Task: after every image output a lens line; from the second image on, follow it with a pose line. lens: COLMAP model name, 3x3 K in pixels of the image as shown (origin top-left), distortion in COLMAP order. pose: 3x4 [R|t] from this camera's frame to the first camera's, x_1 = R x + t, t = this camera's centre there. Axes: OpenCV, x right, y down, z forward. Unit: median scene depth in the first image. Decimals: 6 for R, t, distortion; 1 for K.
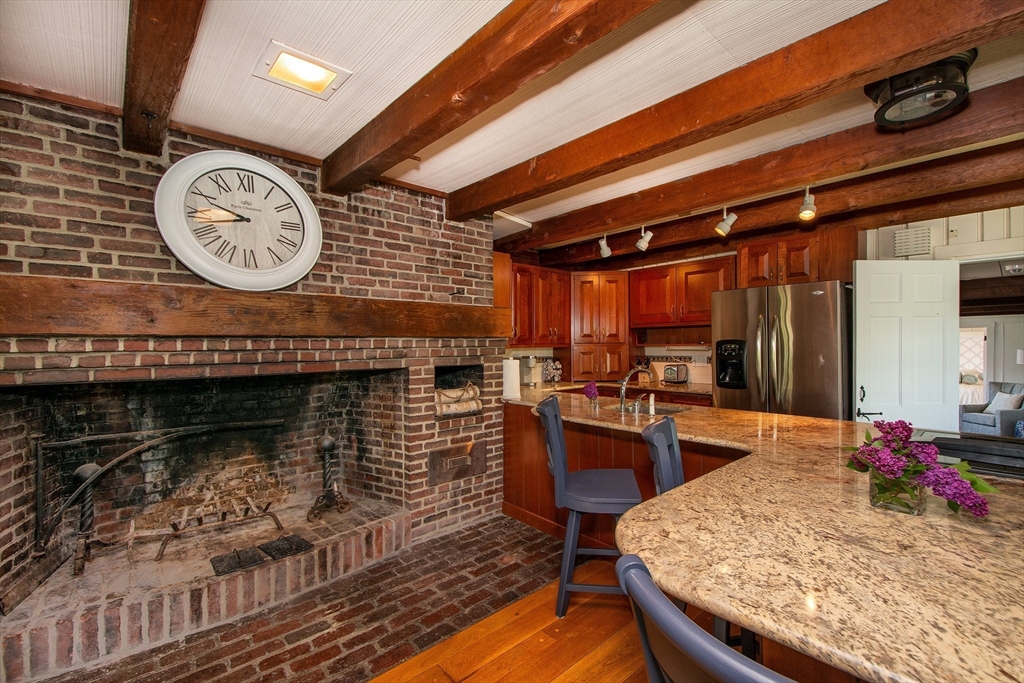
lens RADIAL K [[451.7, 0, 515.3], [0, 451.7, 343.1], [0, 0, 1]] dist [0.010055, -0.002633]
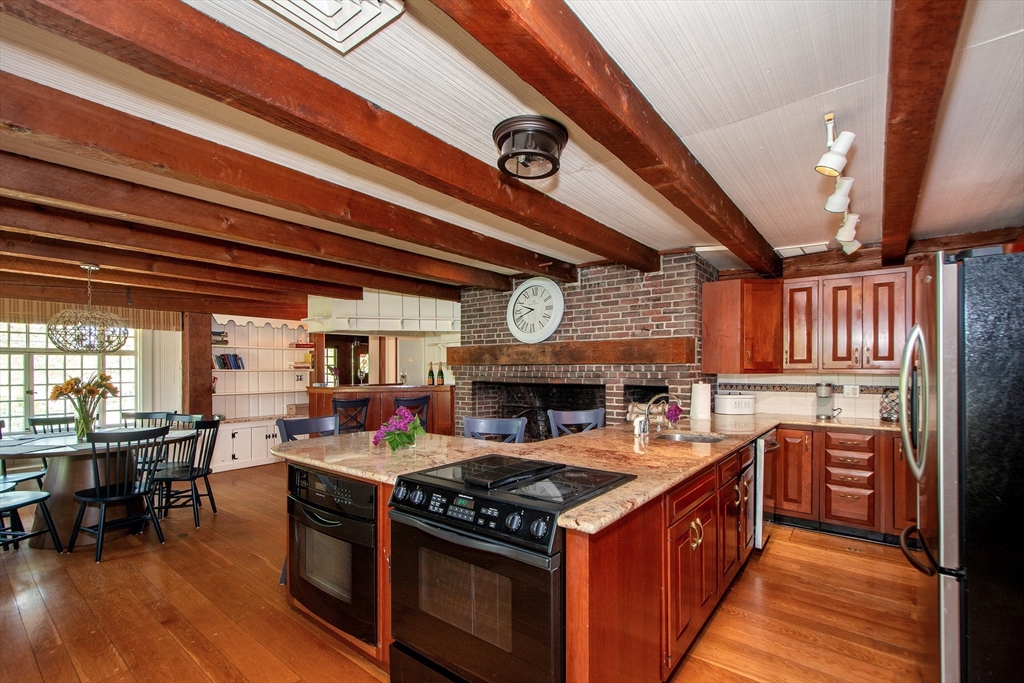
lens RADIAL K [[451.7, 0, 518.6], [0, 451.7, 367.8], [0, 0, 1]] dist [0.010055, -0.002633]
pose [[0.168266, 0.007206, -0.985715, 1.151880], [0.002696, 0.999966, 0.007771, -0.012731], [0.985738, -0.003965, 0.168240, 0.450551]]
